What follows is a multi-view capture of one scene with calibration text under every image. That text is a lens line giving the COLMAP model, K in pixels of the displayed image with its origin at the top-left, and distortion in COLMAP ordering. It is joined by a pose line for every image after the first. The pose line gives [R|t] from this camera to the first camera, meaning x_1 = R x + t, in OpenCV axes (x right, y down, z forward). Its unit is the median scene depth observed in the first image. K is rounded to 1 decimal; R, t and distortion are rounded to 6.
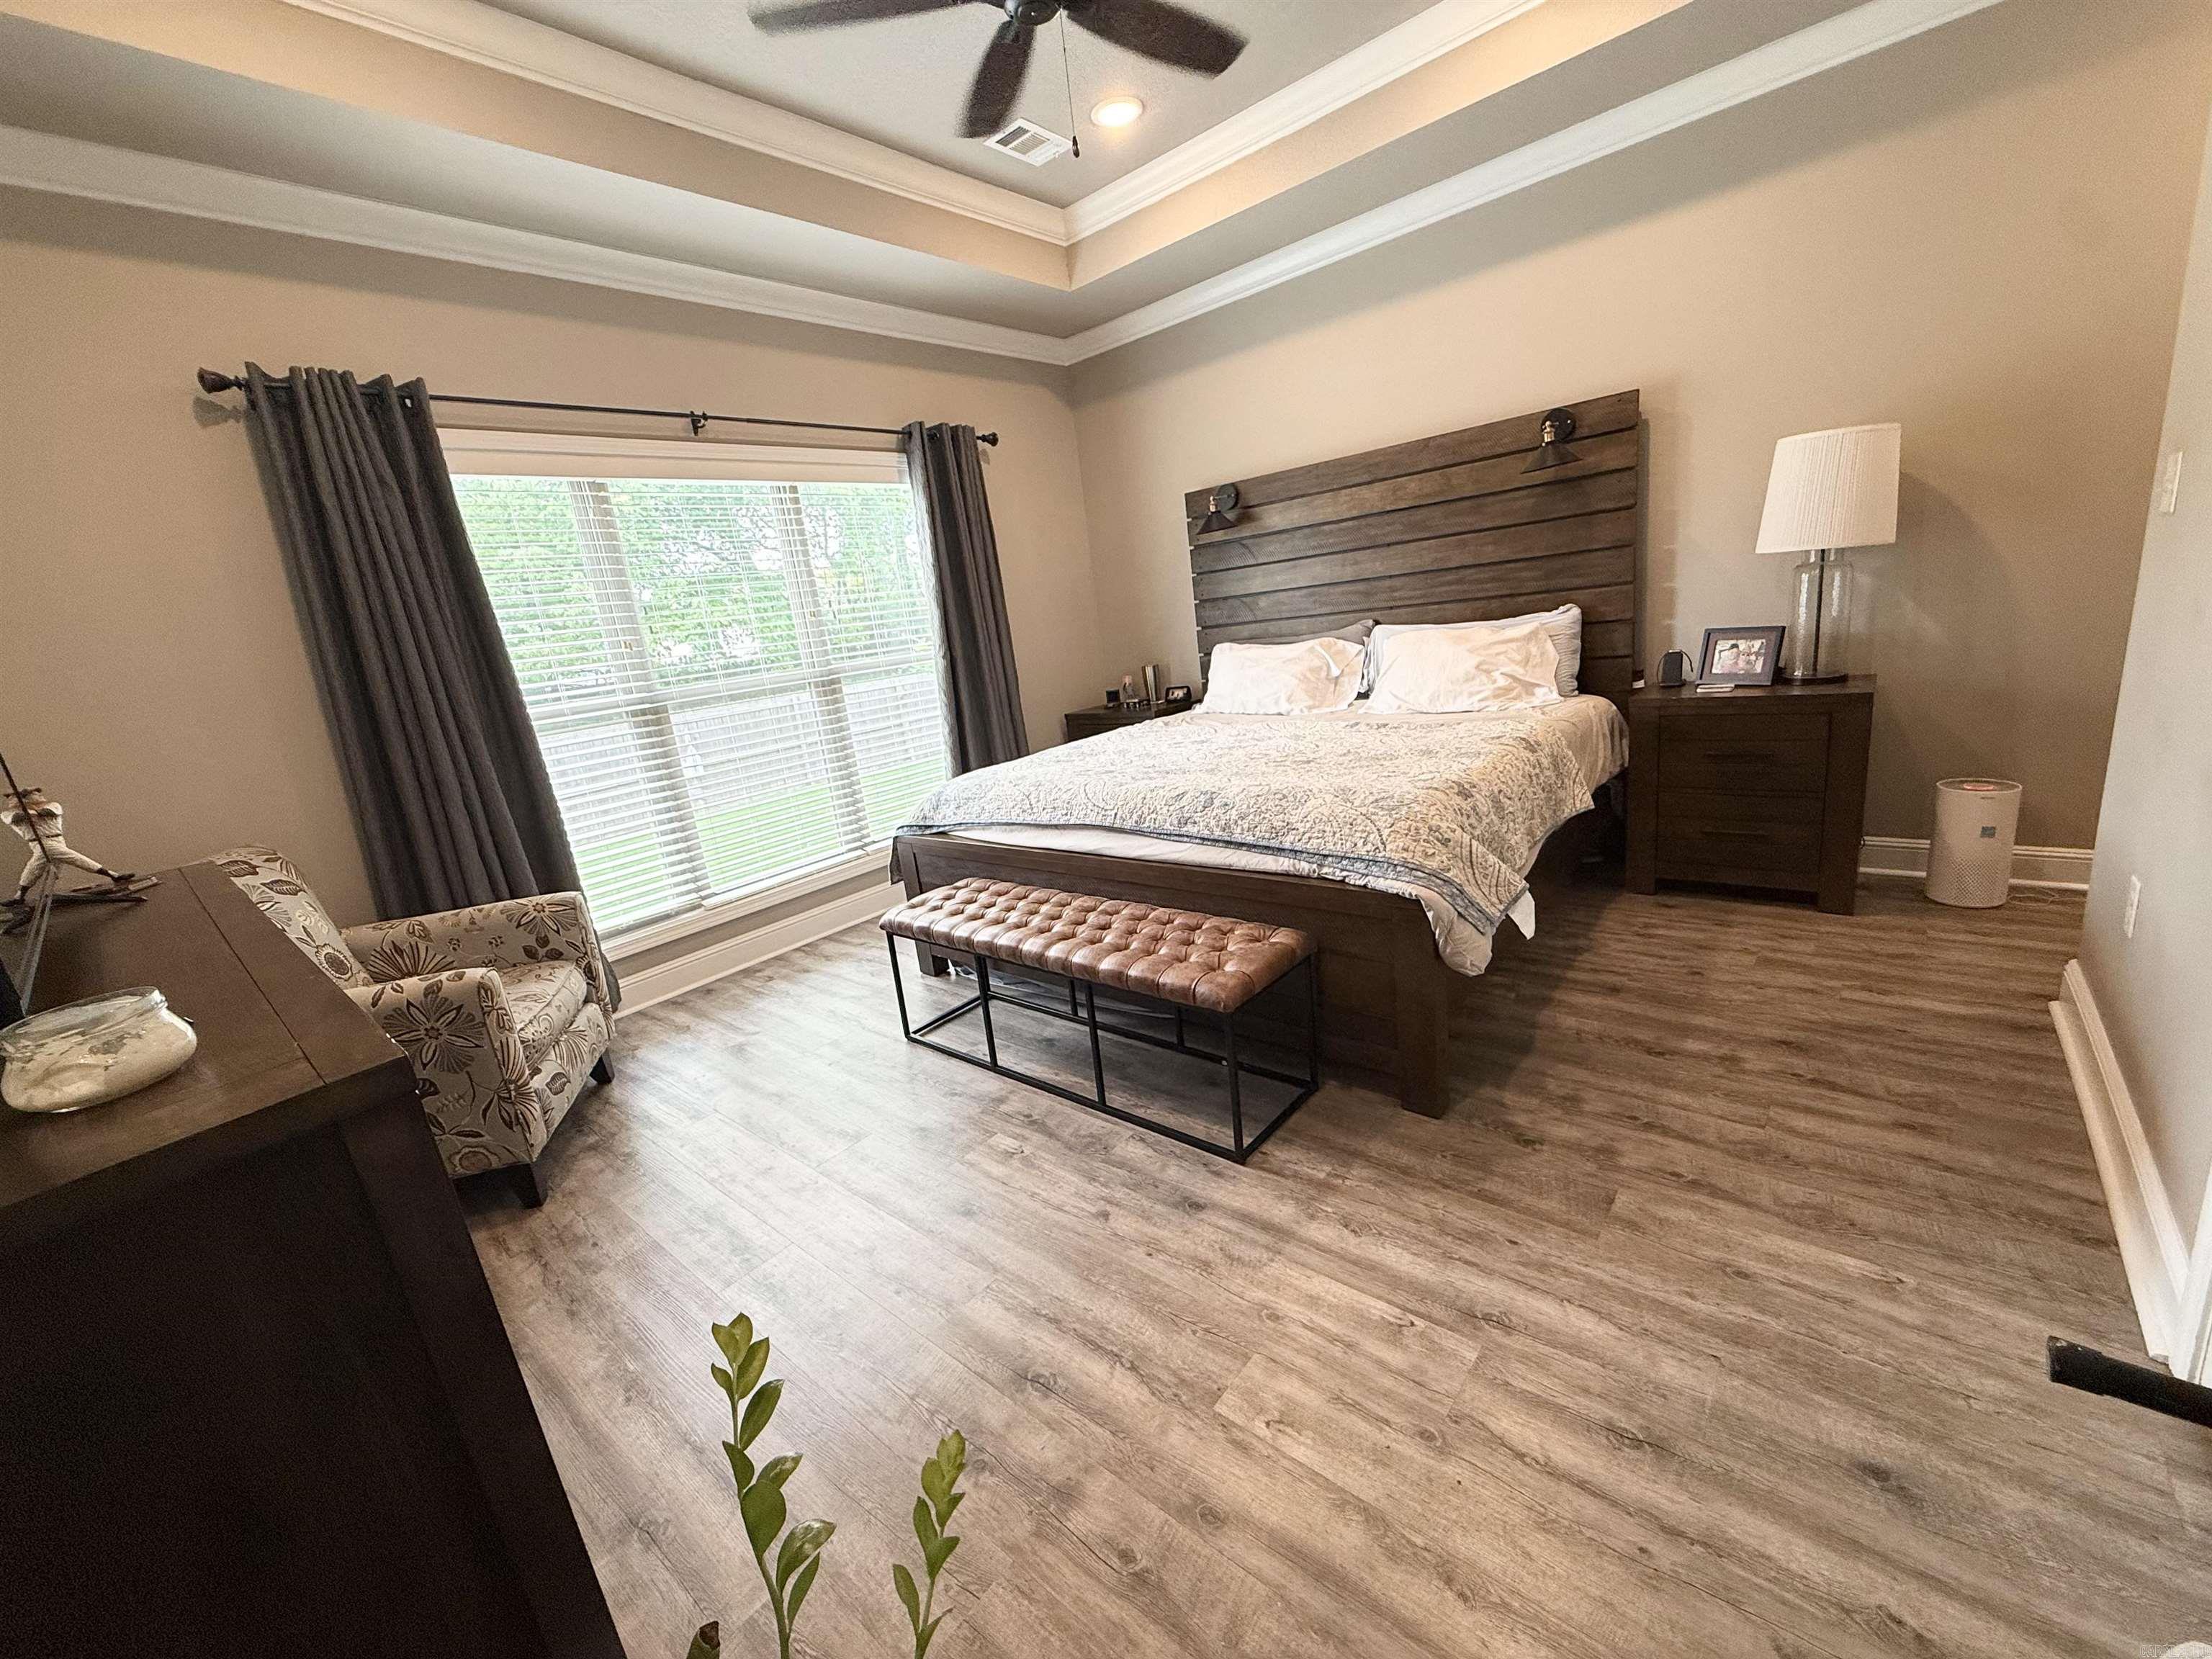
lens RADIAL K [[890.1, 0, 1104.1], [0, 890.1, 827.5], [0, 0, 1]] dist [0.001710, -0.000001]
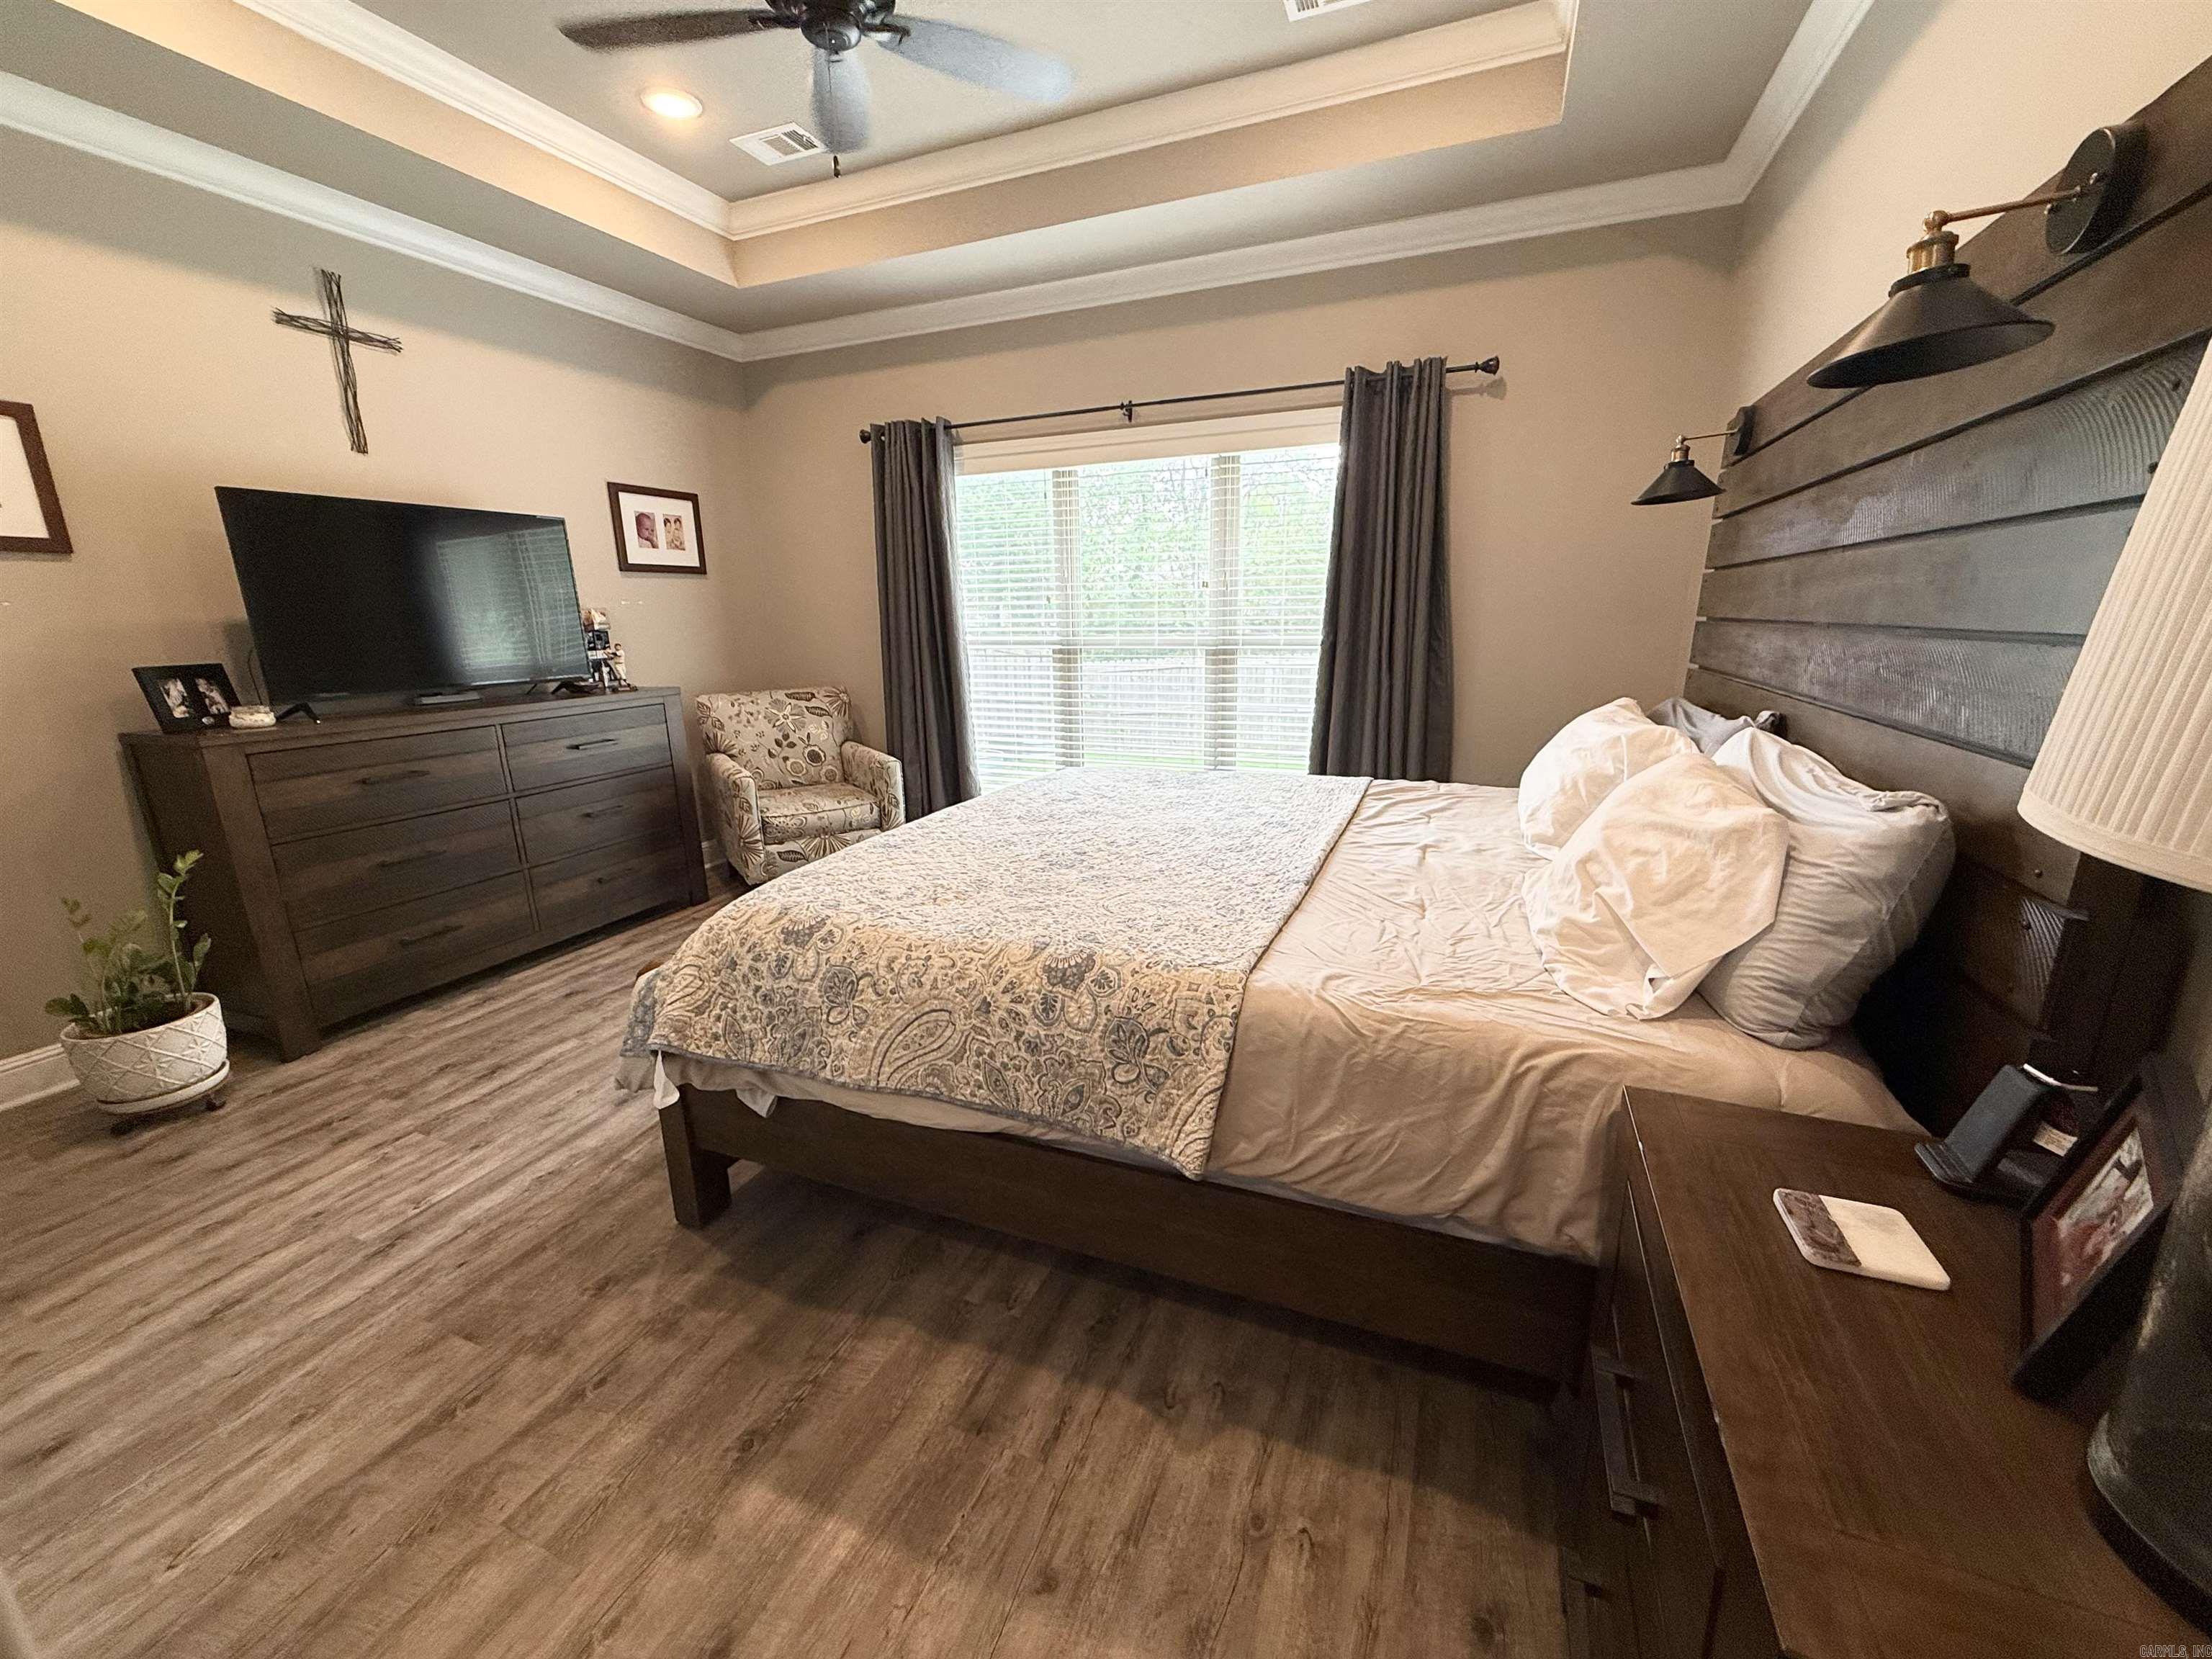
lens RADIAL K [[890.1, 0, 1098.9], [0, 890.1, 833.5], [0, 0, 1]] dist [0.001710, -0.000001]
pose [[0.298966, 0.345153, -0.889657, 1.251058], [-0.244779, 0.928841, 0.278097, -0.437516], [0.922335, 0.134627, 0.362178, 1.058953]]
